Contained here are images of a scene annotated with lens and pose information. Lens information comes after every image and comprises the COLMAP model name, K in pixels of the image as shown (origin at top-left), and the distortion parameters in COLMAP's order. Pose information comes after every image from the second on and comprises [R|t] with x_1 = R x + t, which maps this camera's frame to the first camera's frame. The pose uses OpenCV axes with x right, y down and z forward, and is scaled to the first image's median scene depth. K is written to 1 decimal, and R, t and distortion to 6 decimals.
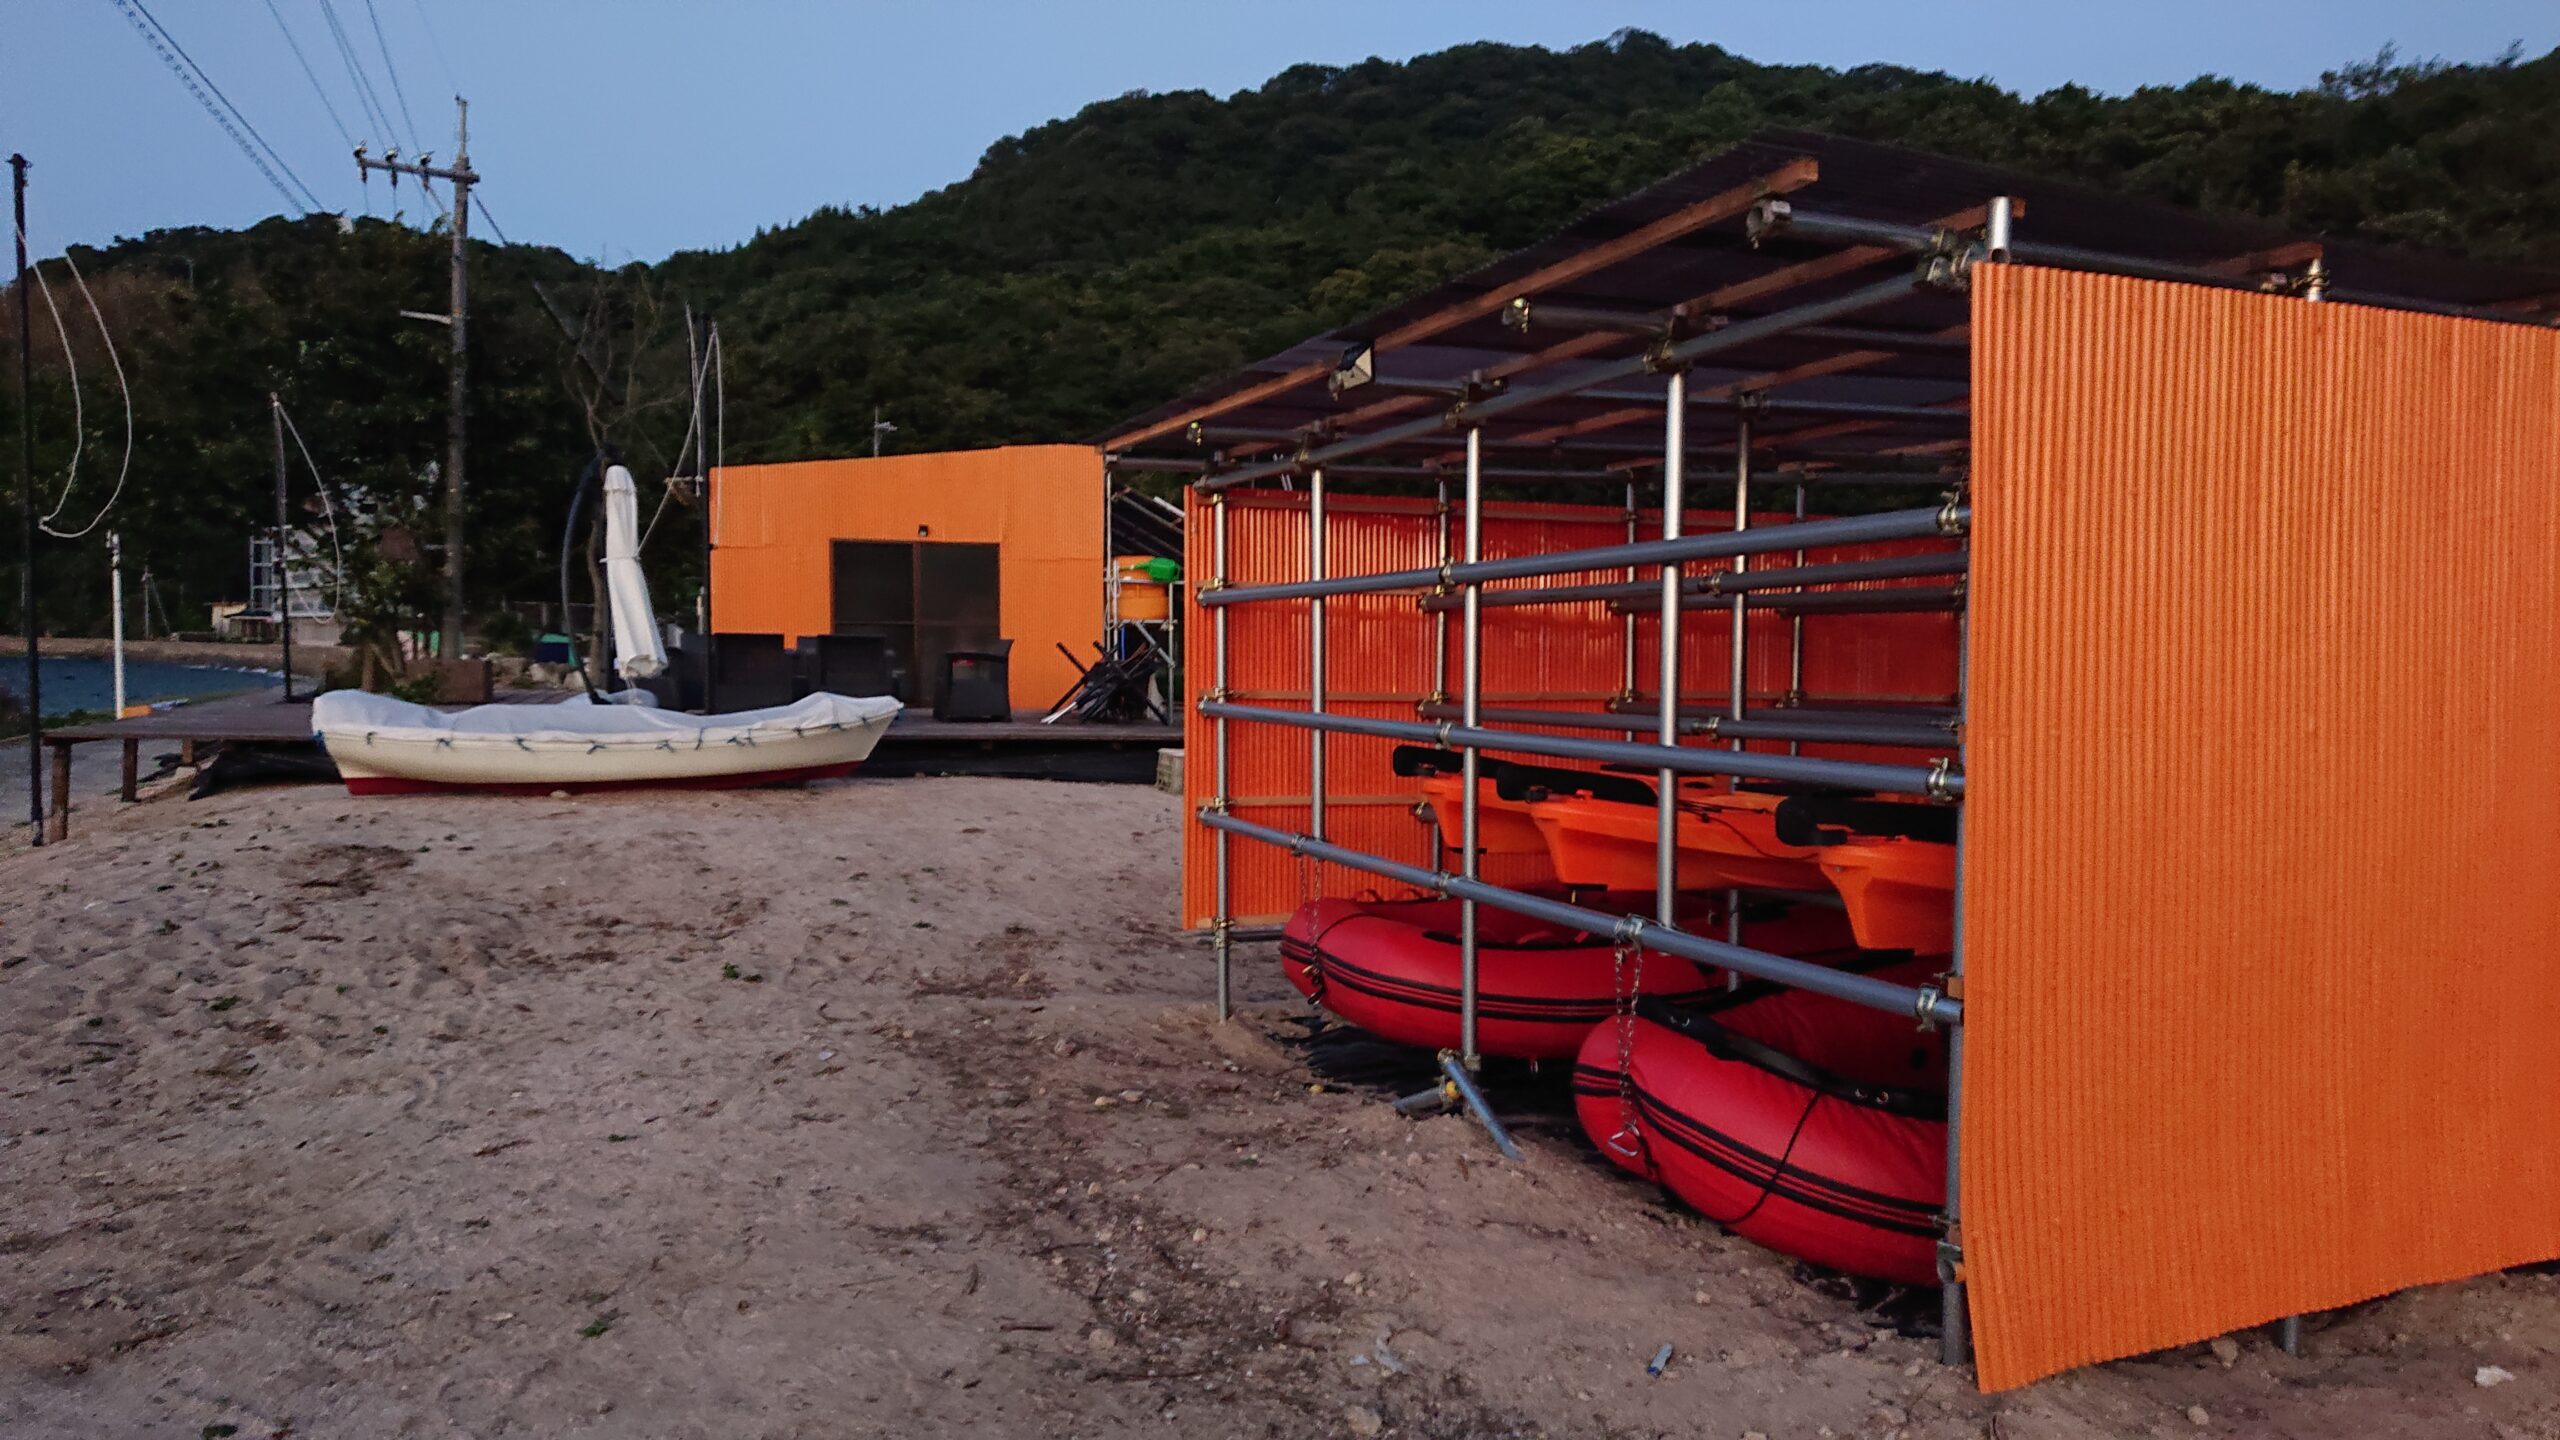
lens RADIAL K [[1701.2, 0, 1287.3], [0, 1701.2, 711.0], [0, 0, 1]] dist [0.174106, -0.229370]
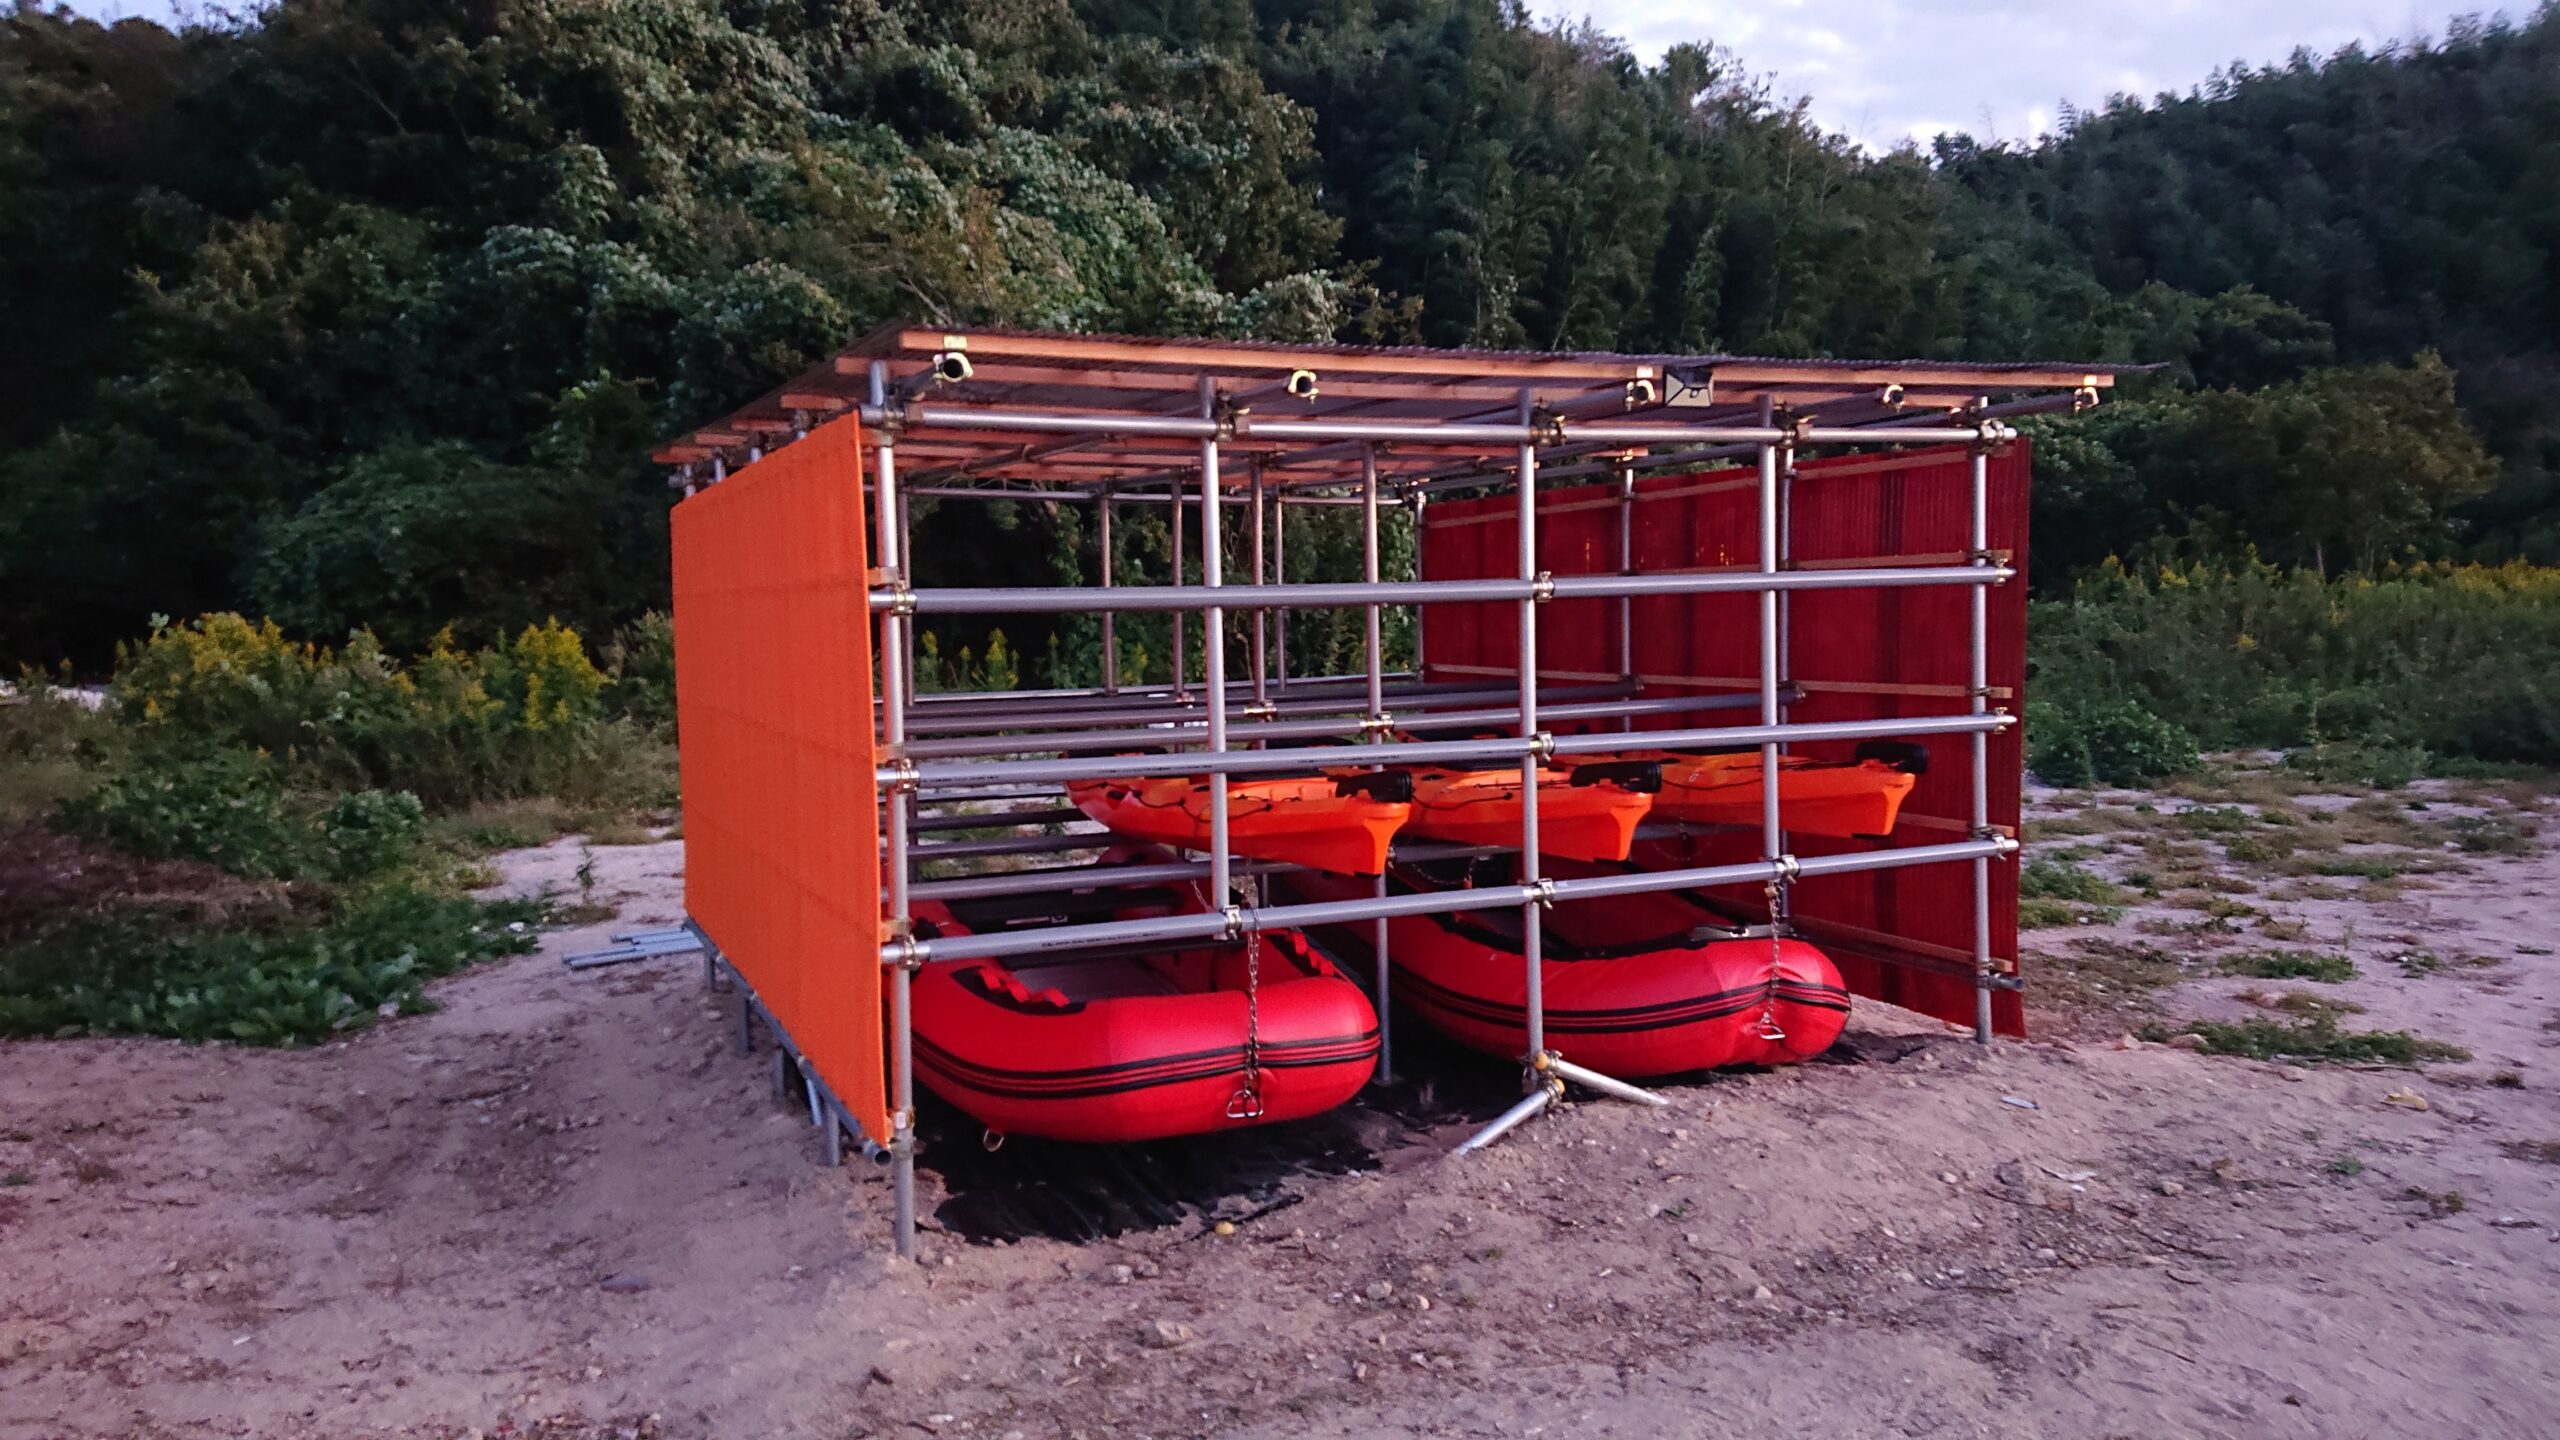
lens RADIAL K [[1701.2, 0, 1287.3], [0, 1701.2, 711.0], [0, 0, 1]] dist [0.174106, -0.229370]
pose [[-0.050820, -0.067223, 0.996443, -0.981264], [0.048301, 0.996399, 0.069683, -0.090998], [-0.997539, 0.051670, -0.047390, 1.293829]]
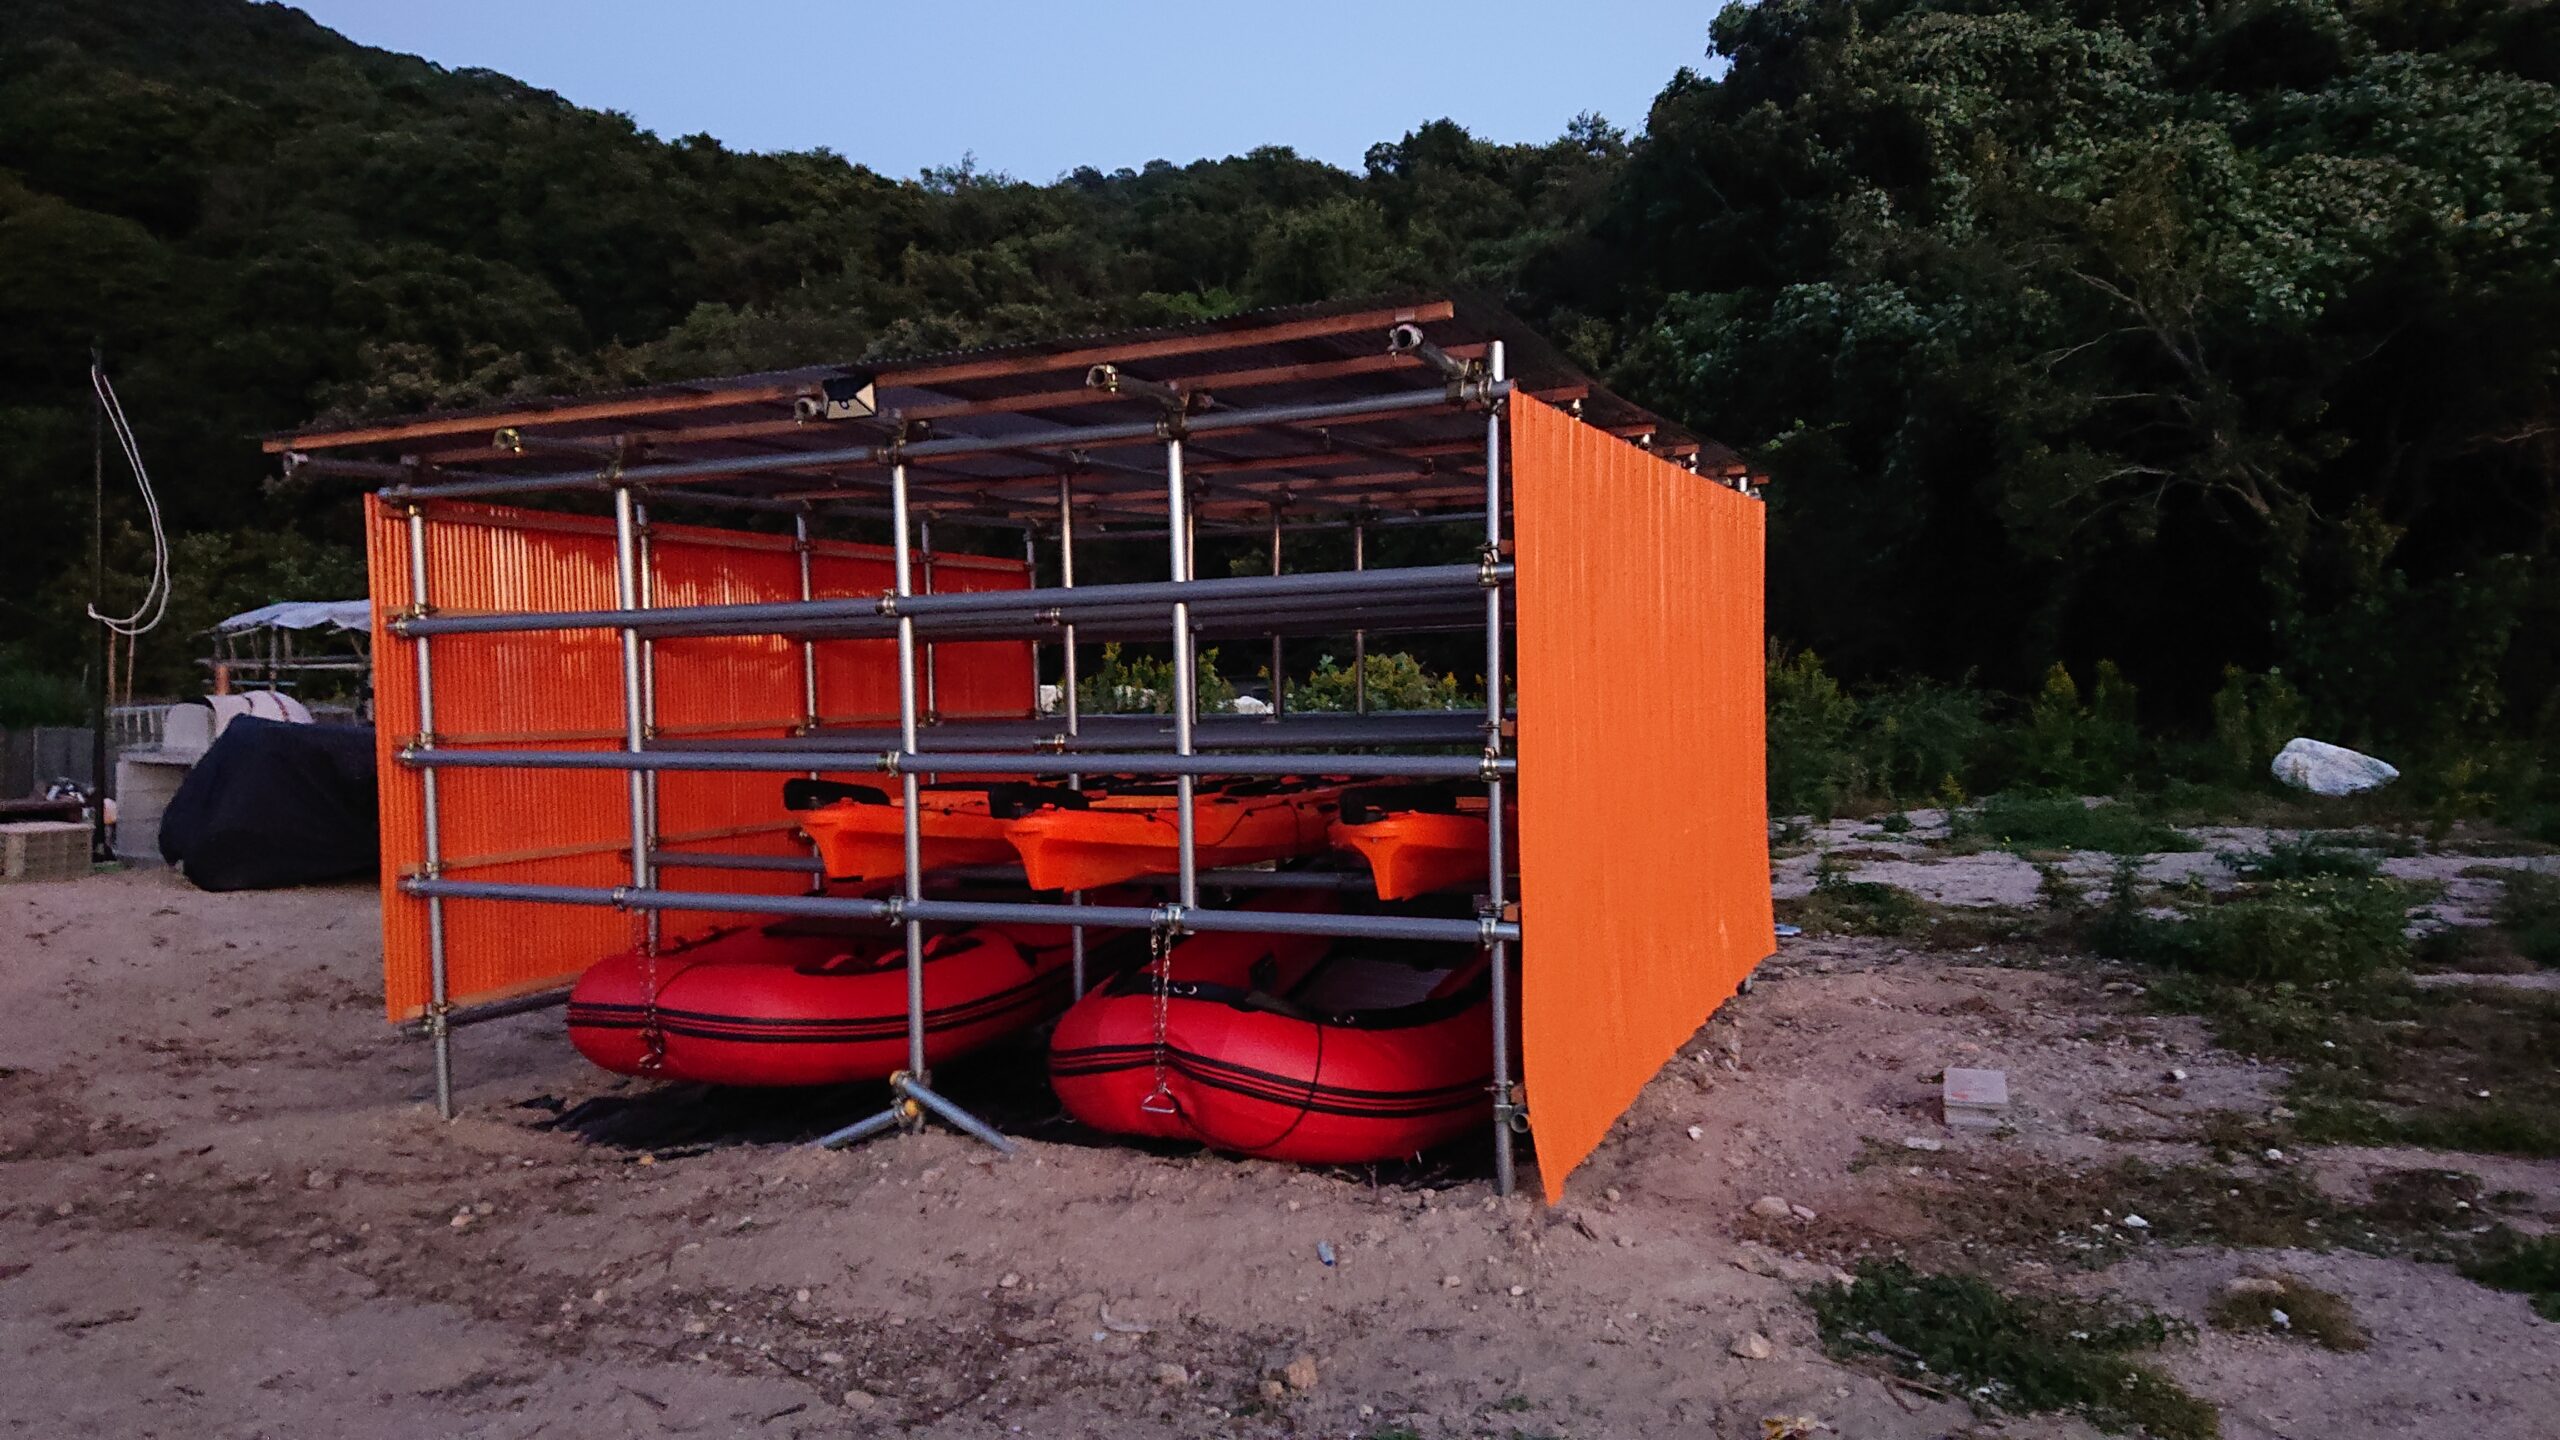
lens RADIAL K [[1701.2, 0, 1287.3], [0, 1701.2, 711.0], [0, 0, 1]] dist [0.174106, -0.229370]
pose [[0.735025, -0.039443, 0.676892, -0.460877], [0.048972, 0.998788, 0.005021, -0.011185], [-0.676269, 0.029458, 0.736065, 0.089845]]
